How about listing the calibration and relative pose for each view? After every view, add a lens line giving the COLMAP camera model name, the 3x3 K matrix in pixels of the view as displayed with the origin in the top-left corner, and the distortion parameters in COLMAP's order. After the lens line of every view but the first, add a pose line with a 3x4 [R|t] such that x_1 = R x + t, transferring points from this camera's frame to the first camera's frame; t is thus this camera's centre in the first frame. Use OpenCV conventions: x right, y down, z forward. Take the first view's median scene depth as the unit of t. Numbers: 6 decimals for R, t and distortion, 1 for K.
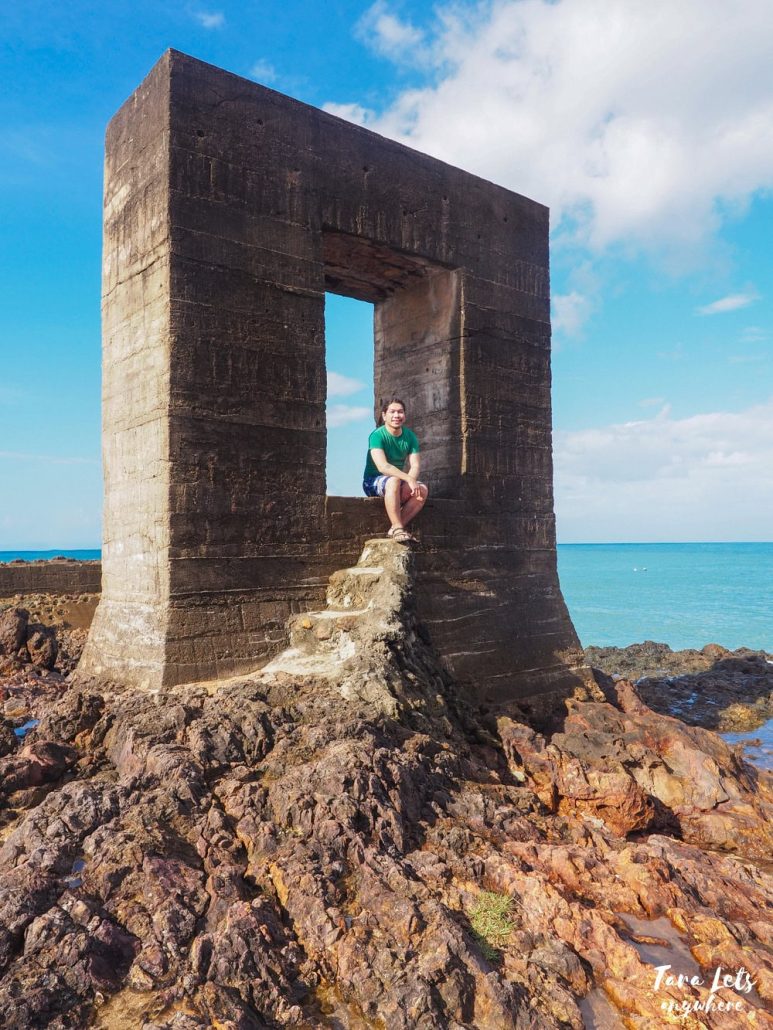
lens RADIAL K [[757.2, 0, 388.5], [0, 757.2, 518.3], [0, 0, 1]] dist [-0.003021, -0.003123]
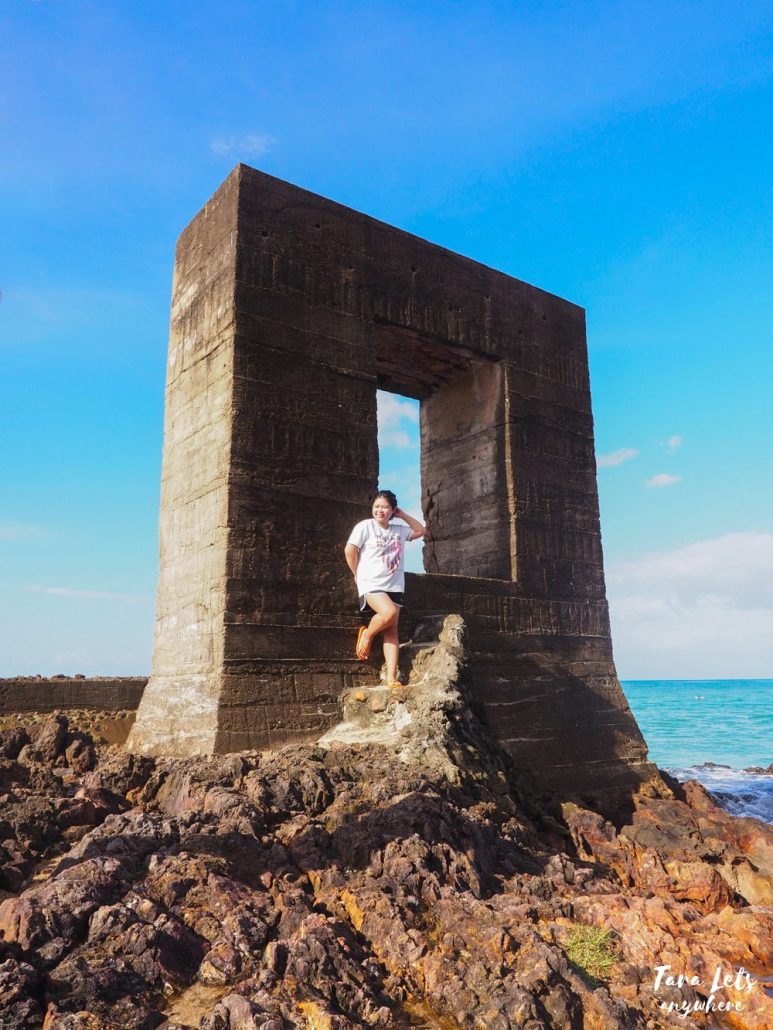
lens RADIAL K [[757.2, 0, 388.5], [0, 757.2, 518.3], [0, 0, 1]] dist [-0.003021, -0.003123]
pose [[0.998979, -0.014371, -0.042827, -0.028556], [0.006274, 0.983000, -0.183500, 0.096804], [0.044736, 0.183044, 0.982086, 0.008390]]
